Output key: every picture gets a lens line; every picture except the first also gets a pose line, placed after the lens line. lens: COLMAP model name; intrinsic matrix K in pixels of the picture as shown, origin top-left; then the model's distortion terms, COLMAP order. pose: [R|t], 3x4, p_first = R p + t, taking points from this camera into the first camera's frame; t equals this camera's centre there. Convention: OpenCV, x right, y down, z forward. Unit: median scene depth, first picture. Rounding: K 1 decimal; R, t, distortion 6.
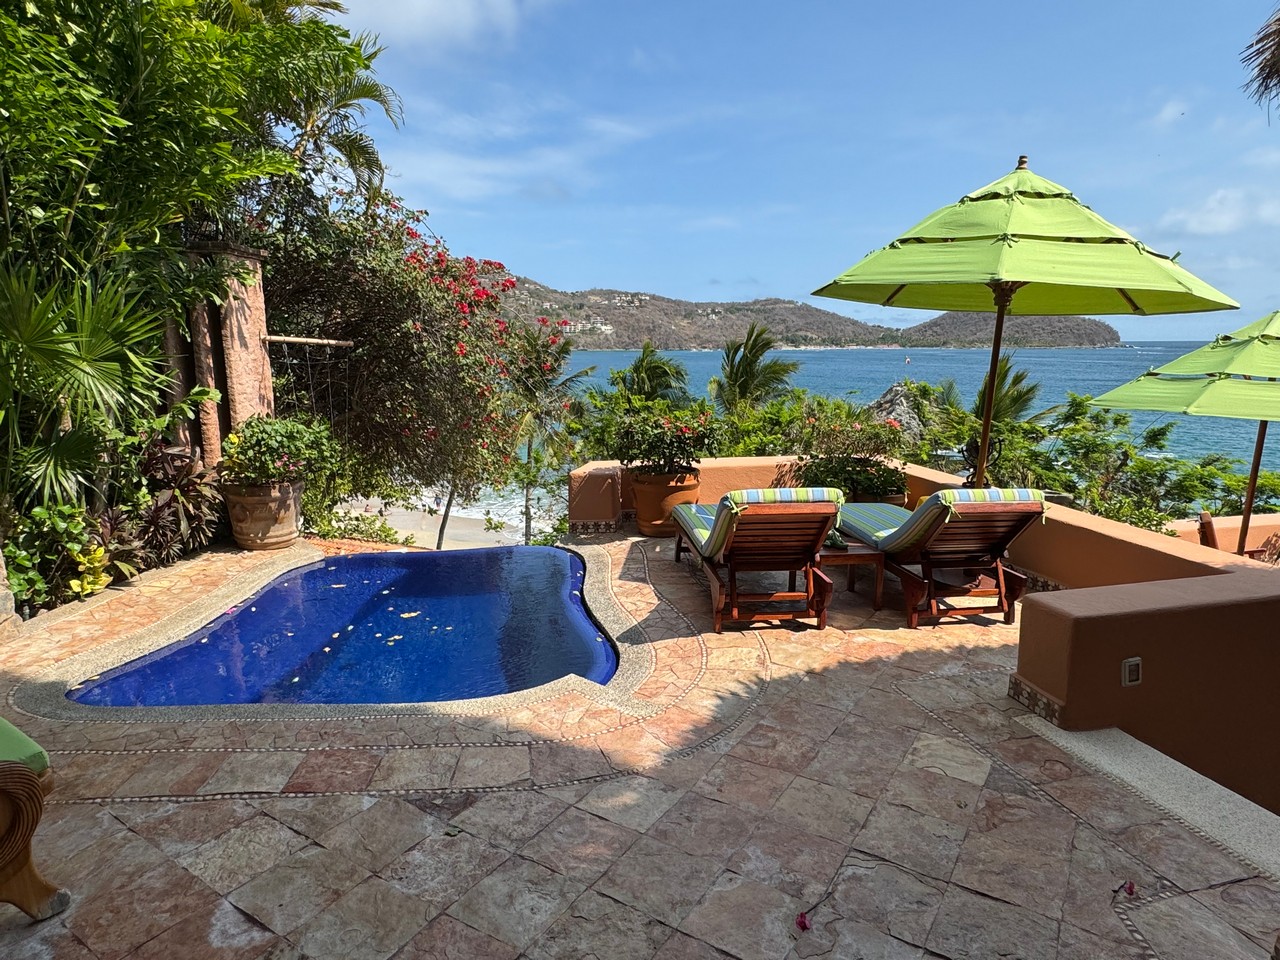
lens RADIAL K [[764.0, 0, 645.7], [0, 764.0, 483.2], [0, 0, 1]] dist [-0.001374, 0.002072]
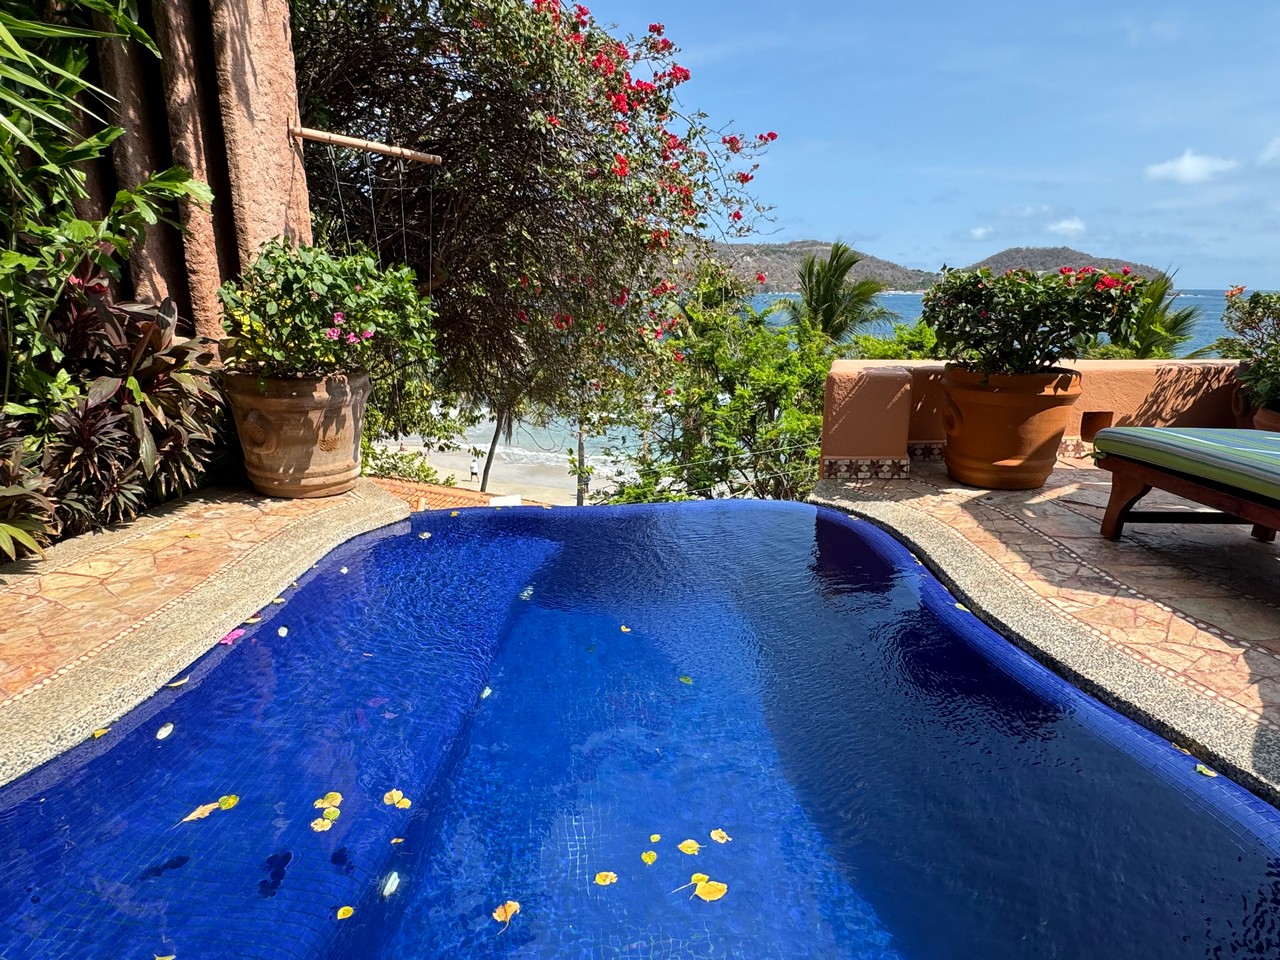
lens RADIAL K [[764.0, 0, 649.6], [0, 764.0, 483.1], [0, 0, 1]] dist [-0.001374, 0.002072]
pose [[0.999272, 0.021102, -0.031771, -0.239585], [-0.018744, 0.997174, 0.072756, 0.033195], [0.033216, -0.072107, 0.996844, 0.476170]]
